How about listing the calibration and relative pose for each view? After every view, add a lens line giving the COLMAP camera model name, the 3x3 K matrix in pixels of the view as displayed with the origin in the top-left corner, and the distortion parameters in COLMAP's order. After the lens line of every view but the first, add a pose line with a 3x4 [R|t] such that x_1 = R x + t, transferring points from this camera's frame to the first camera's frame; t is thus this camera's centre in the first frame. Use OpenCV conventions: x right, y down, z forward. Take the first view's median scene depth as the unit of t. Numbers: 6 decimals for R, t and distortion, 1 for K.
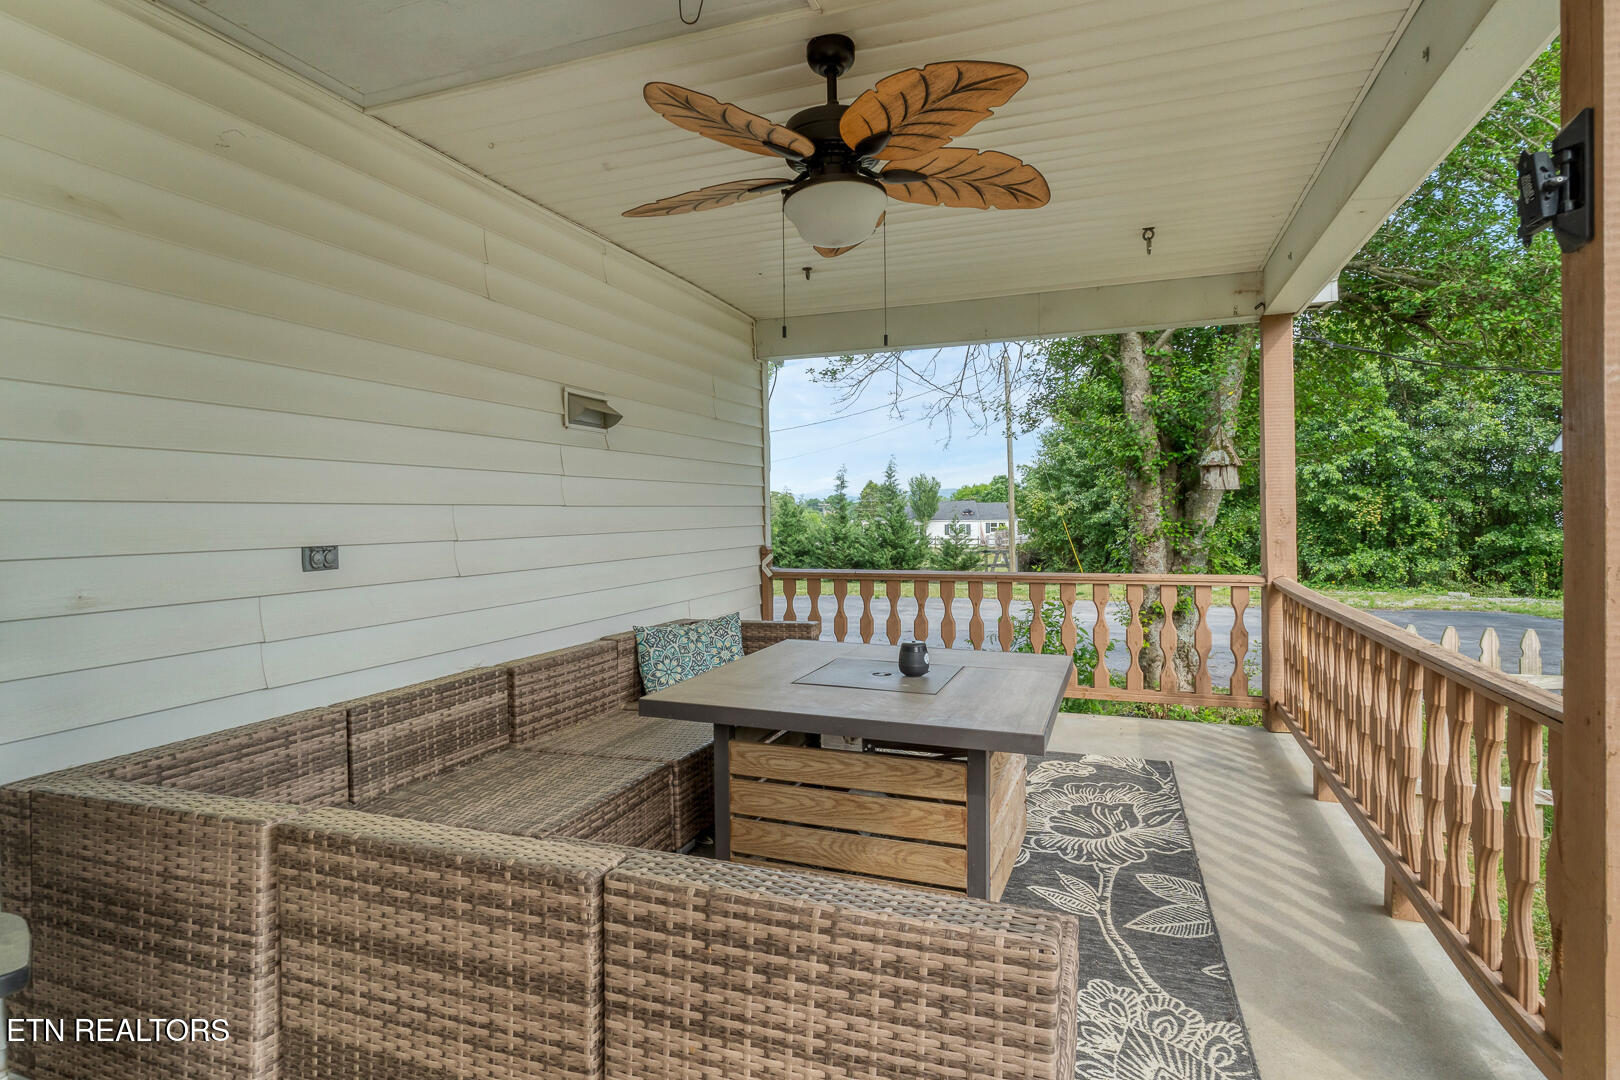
lens RADIAL K [[834.7, 0, 808.8], [0, 834.7, 528.8], [0, 0, 1]] dist [-0.000674, -0.000036]
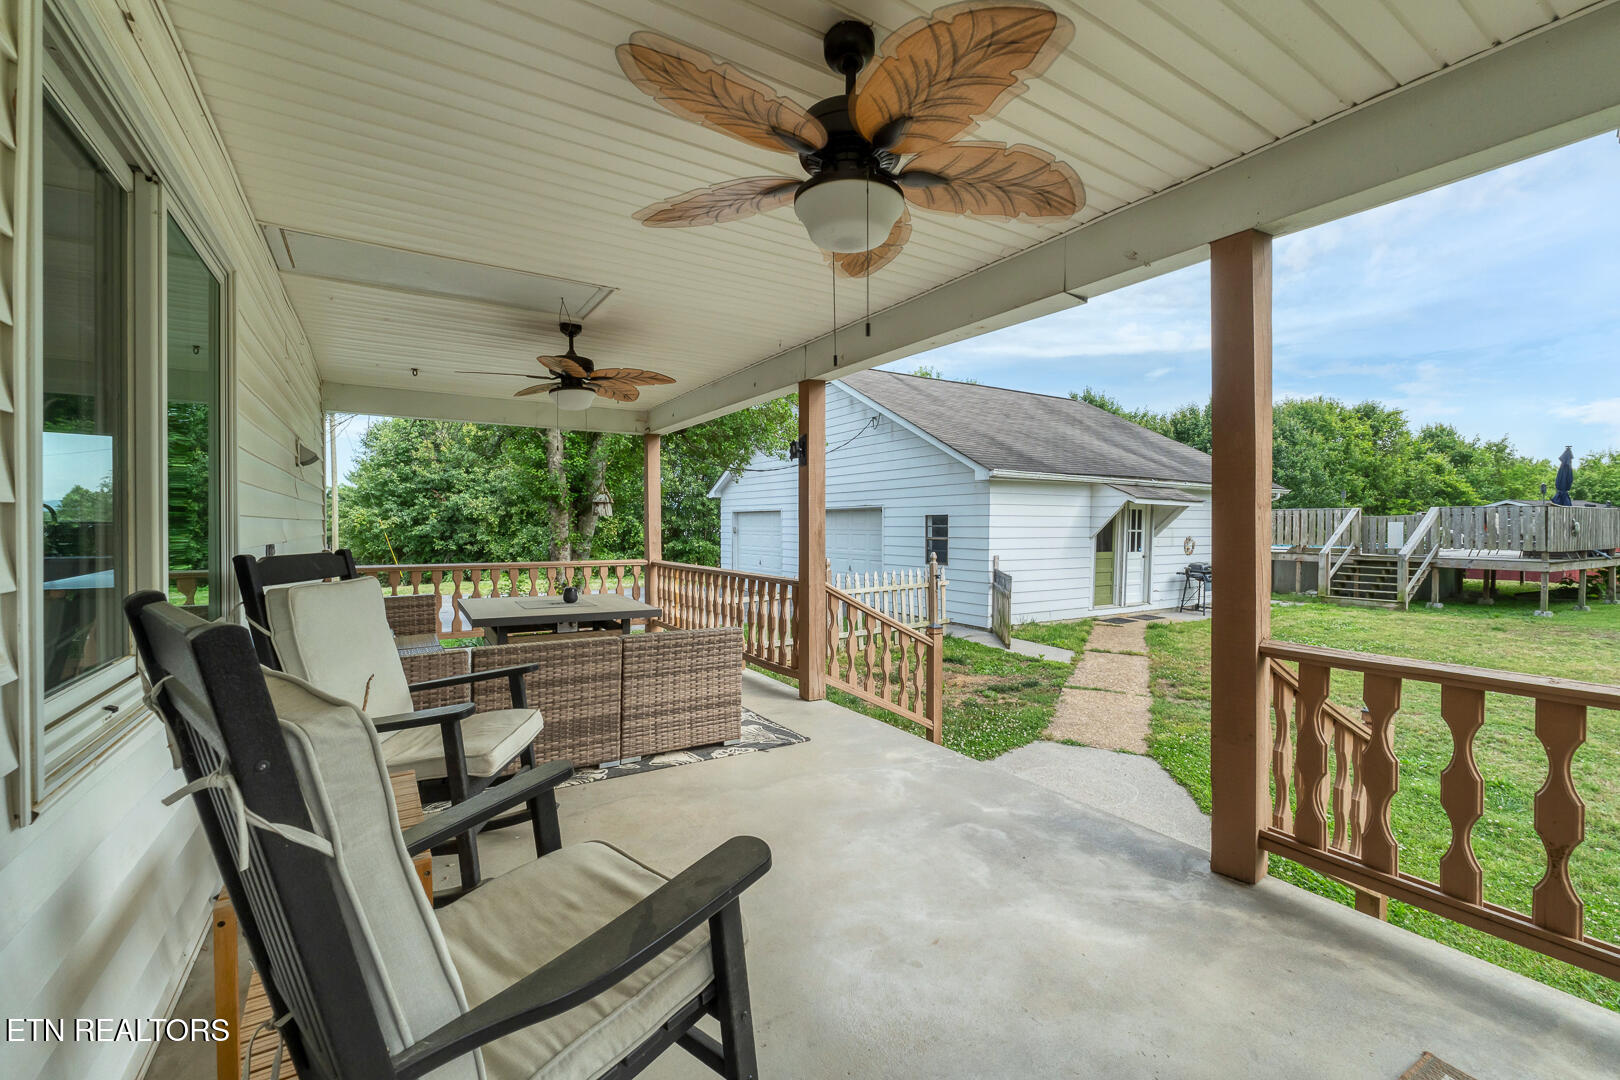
lens RADIAL K [[675.4, 0, 810.3], [0, 675.4, 536.4], [0, 0, 1]] dist [0.000077, 0.000009]
pose [[0.605551, 0.001502, 0.795805, -0.384024], [0.003885, 0.999981, -0.004844, 0.006524], [-0.795797, 0.006025, 0.605533, -0.237739]]
